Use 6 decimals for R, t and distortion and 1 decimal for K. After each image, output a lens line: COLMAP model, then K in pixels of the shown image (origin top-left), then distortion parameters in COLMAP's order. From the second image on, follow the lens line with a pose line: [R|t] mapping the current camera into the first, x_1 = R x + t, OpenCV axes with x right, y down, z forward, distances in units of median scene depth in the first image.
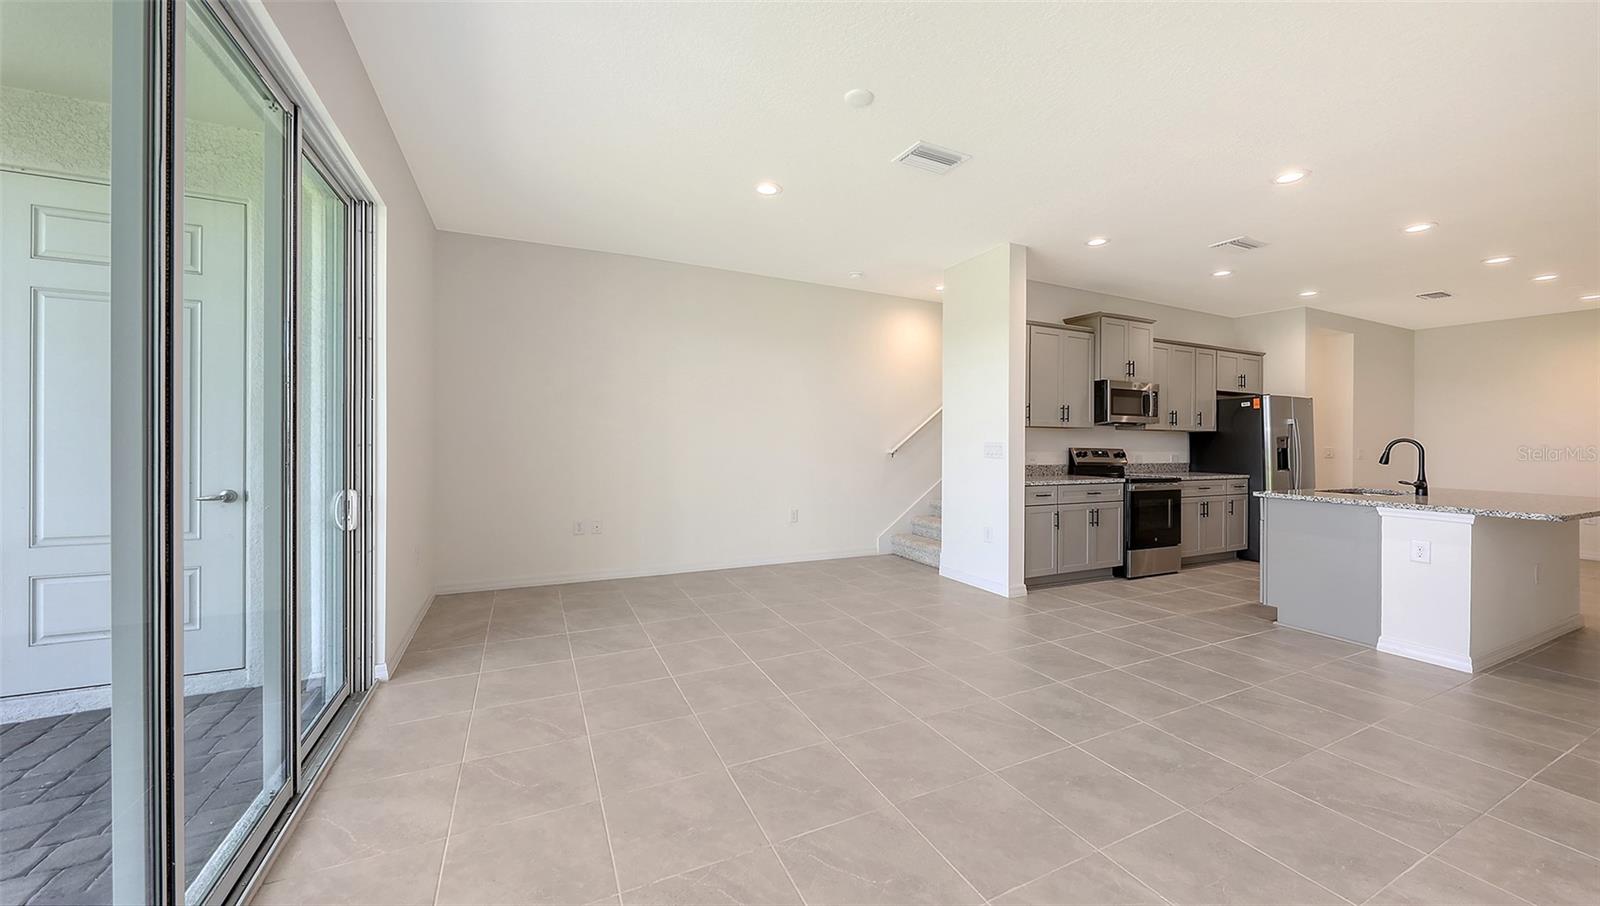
lens RADIAL K [[567.8, 0, 797.7], [0, 567.8, 440.4], [0, 0, 1]] dist [0.000698, -0.000078]
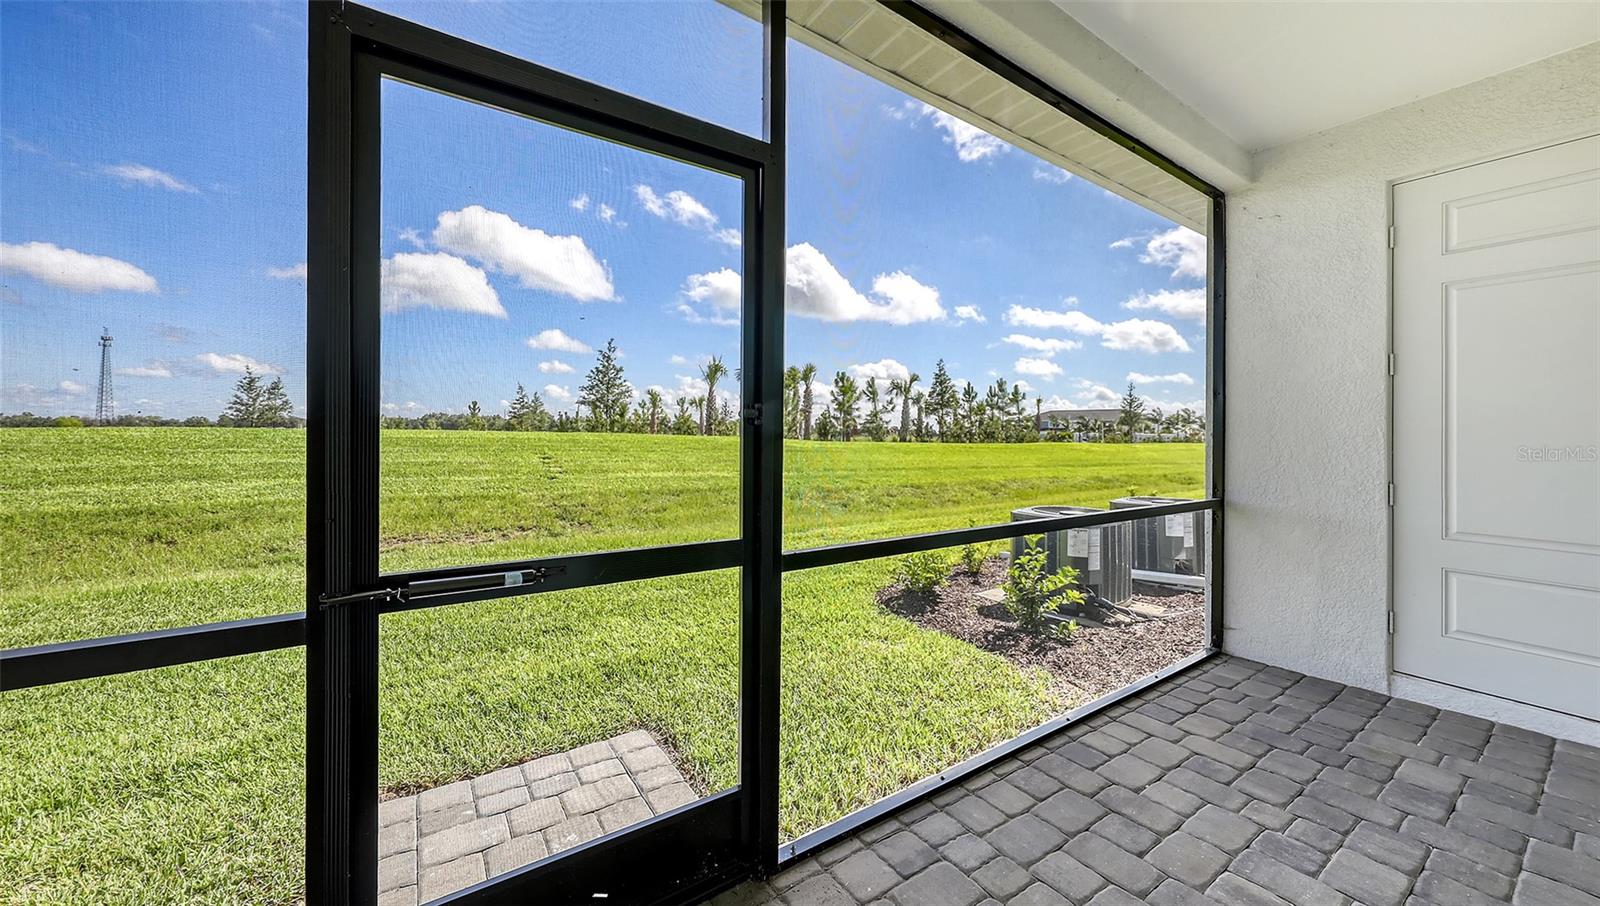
lens RADIAL K [[567.8, 0, 797.7], [0, 567.8, 440.4], [0, 0, 1]] dist [0.000698, -0.000078]
pose [[0.152484, -0.000662, -0.988306, -0.265574], [-0.011750, 0.999928, -0.002482, 0.014257], [0.988236, 0.011991, 0.152465, -0.152085]]
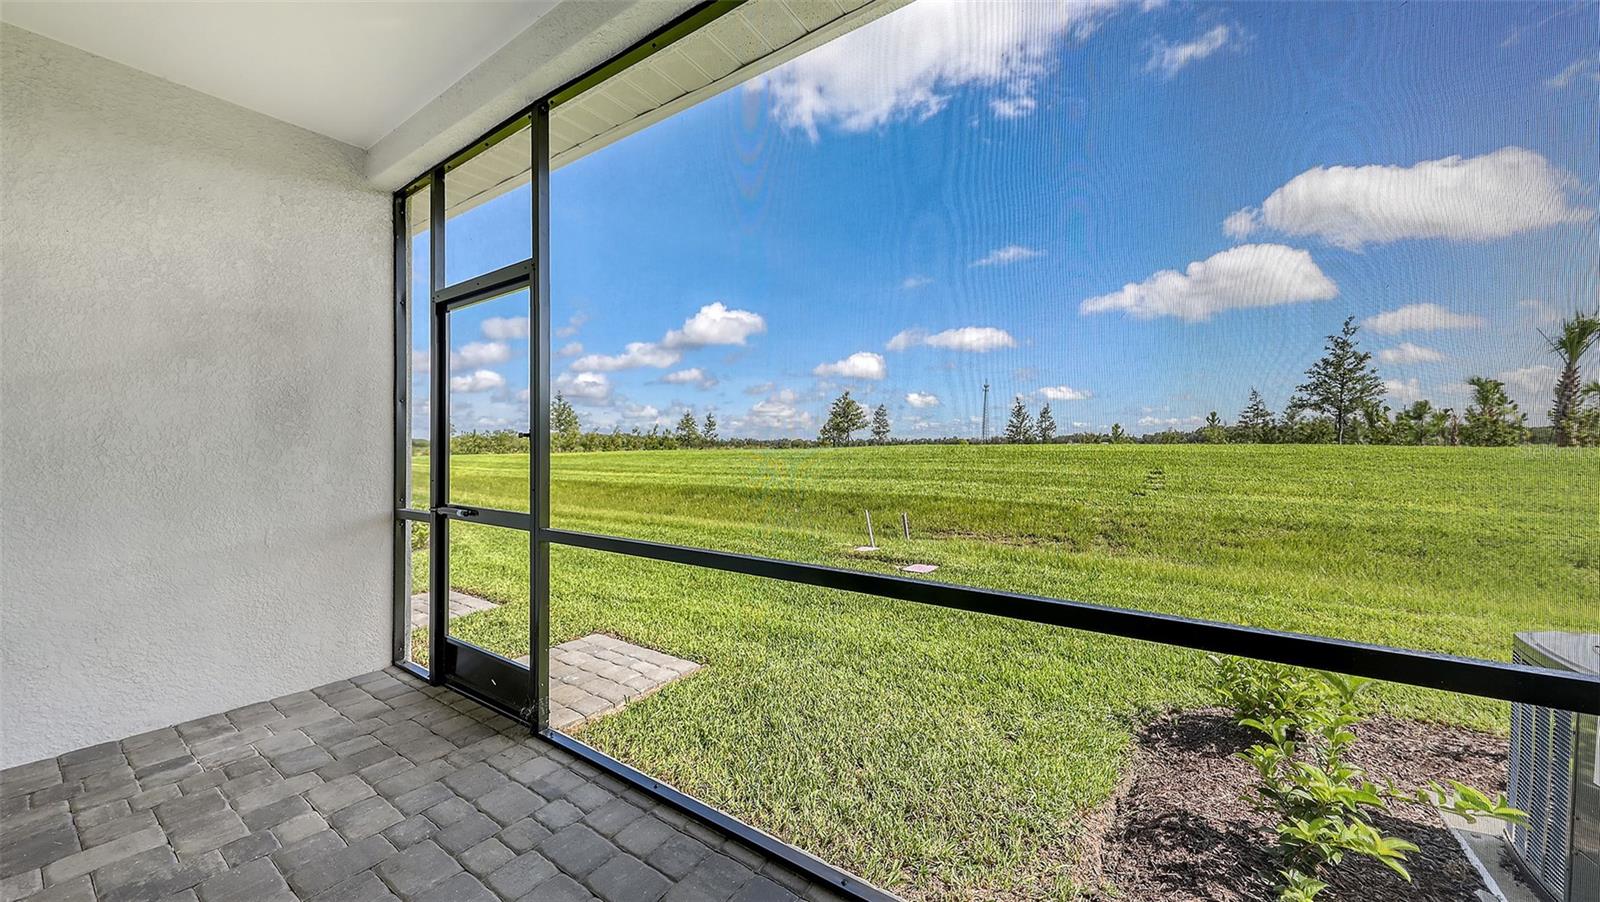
lens RADIAL K [[567.2, 0, 800.0], [0, 567.2, 458.1], [0, 0, 1]] dist [0.001468, 0.000056]
pose [[-0.861462, 0.001175, -0.507821, -0.529487], [-0.010328, 0.999750, 0.019834, 0.006885], [0.507718, 0.022331, -0.861234, 0.409083]]
